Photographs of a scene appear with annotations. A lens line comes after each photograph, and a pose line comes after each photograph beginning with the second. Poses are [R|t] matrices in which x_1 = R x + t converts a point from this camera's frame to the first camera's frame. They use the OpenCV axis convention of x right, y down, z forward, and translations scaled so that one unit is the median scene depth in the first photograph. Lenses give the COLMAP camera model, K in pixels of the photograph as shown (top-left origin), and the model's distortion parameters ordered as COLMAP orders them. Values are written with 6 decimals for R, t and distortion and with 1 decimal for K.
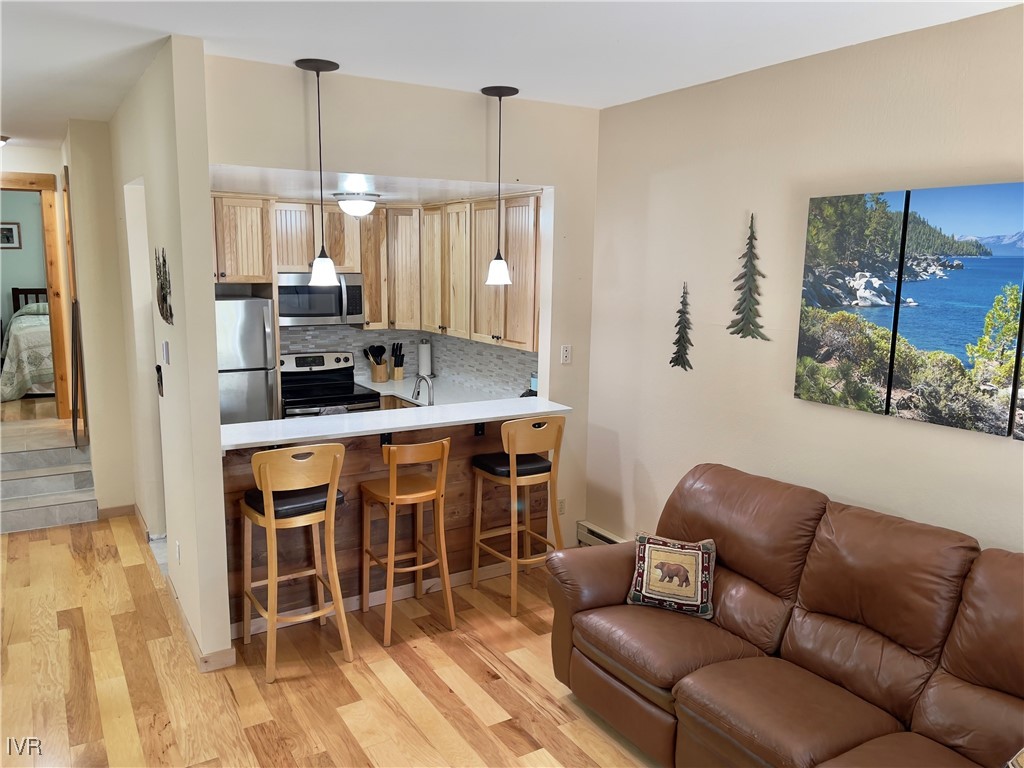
lens RADIAL K [[779.2, 0, 507.4], [0, 779.2, 386.7], [0, 0, 1]] dist [0.032295, -0.034279]
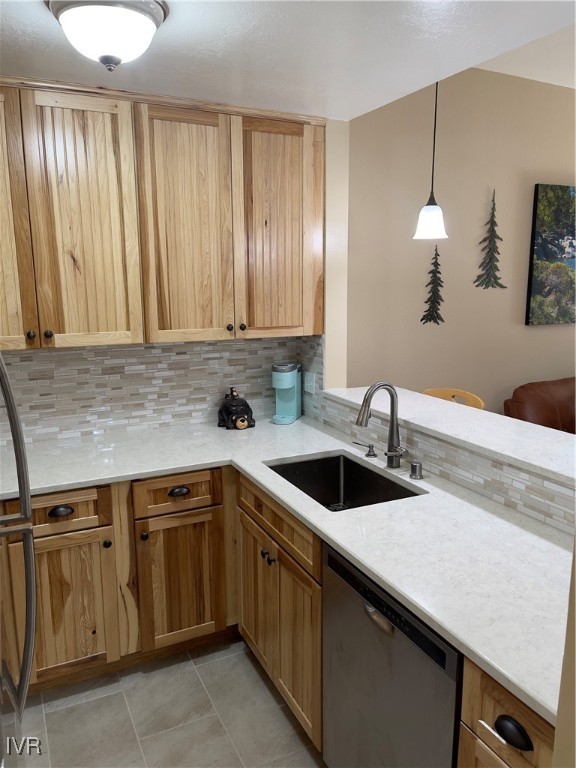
lens RADIAL K [[584.4, 0, 293.4], [0, 584.4, 386.1], [0, 0, 1]] dist [0.032295, -0.034279]
pose [[0.088722, -0.189168, 0.977928, -0.708114], [0.165834, 0.970902, 0.172764, -0.128047], [-0.982155, 0.146846, 0.117511, 1.244332]]
